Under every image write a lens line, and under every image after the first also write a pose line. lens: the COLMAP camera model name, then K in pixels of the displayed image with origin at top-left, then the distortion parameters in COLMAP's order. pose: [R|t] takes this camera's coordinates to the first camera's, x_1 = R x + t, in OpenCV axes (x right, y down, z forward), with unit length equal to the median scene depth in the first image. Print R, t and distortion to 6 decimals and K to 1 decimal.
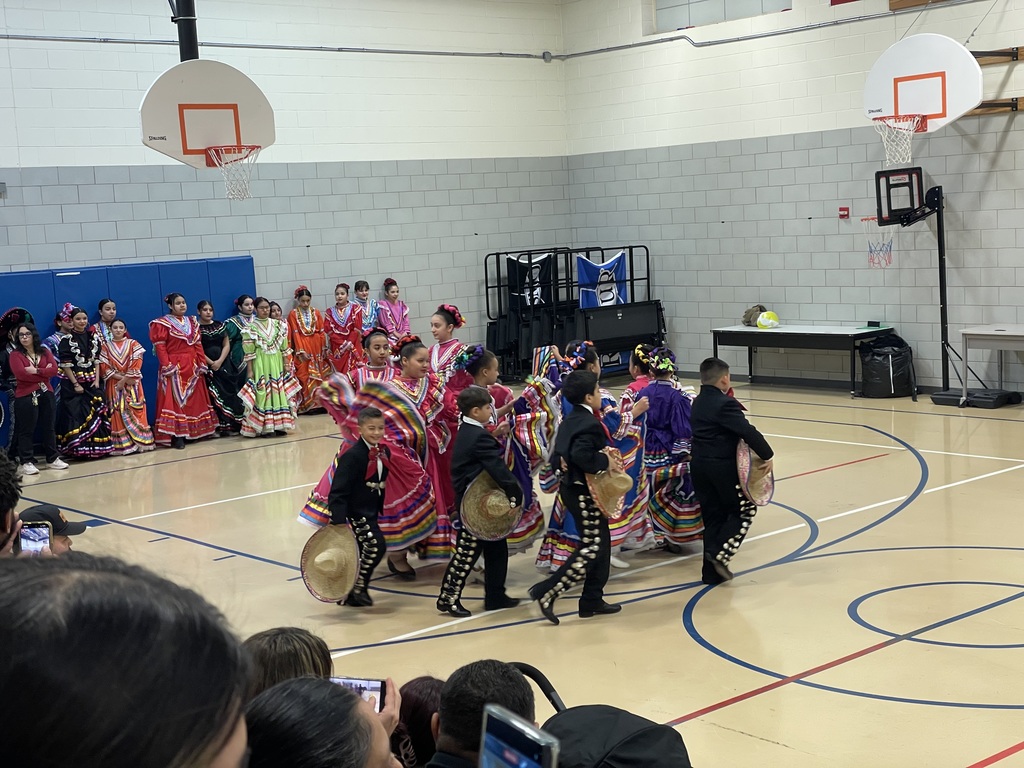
lens RADIAL K [[1498.4, 0, 515.0], [0, 1498.4, 378.2], [0, 0, 1]] dist [0.138963, 0.000000]
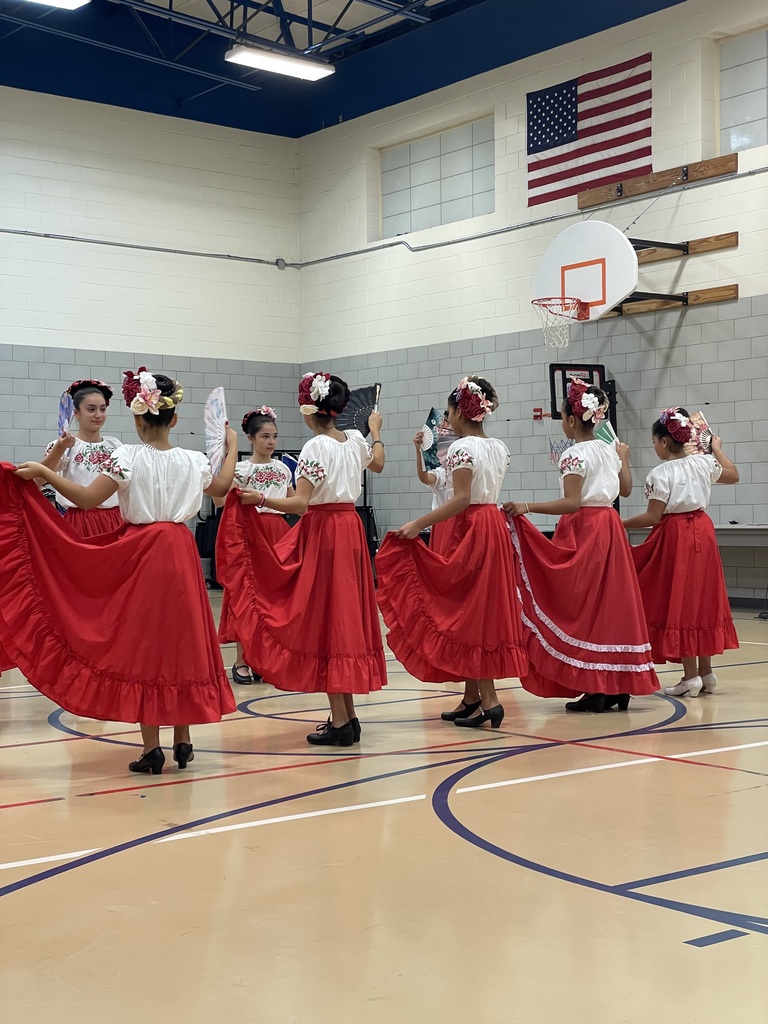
lens RADIAL K [[1498.4, 0, 386.6], [0, 1498.4, 517.8], [0, 0, 1]] dist [0.138963, 0.000000]
pose [[0.998301, 0.042984, -0.039326, 0.171095], [-0.046905, 0.993375, -0.104908, 0.067216], [0.034556, 0.106575, 0.993704, 0.042911]]
